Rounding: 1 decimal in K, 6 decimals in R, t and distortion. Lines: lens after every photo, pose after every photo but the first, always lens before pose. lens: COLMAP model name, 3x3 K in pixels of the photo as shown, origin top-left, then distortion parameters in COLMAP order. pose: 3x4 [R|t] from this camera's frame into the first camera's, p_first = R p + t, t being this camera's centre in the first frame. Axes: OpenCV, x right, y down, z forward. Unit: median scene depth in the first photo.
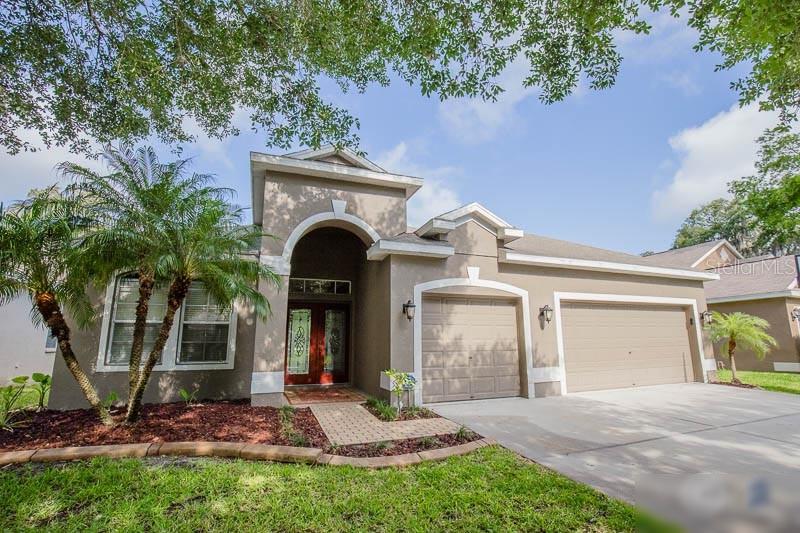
lens RADIAL K [[380.4, 0, 390.9], [0, 380.4, 264.6], [0, 0, 1]] dist [-0.023829, 0.001395]
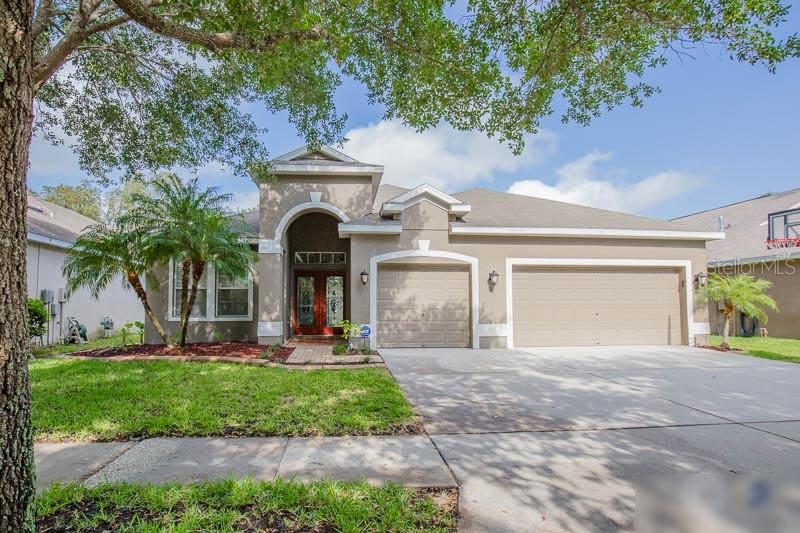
lens RADIAL K [[524.9, 0, 399.4], [0, 524.9, 285.0], [0, 0, 1]] dist [-0.018633, -0.000502]
pose [[0.951653, -0.008226, -0.307064, 0.656253], [0.054047, 0.988530, 0.141021, -0.091517], [0.302382, -0.150799, 0.941183, -0.601175]]
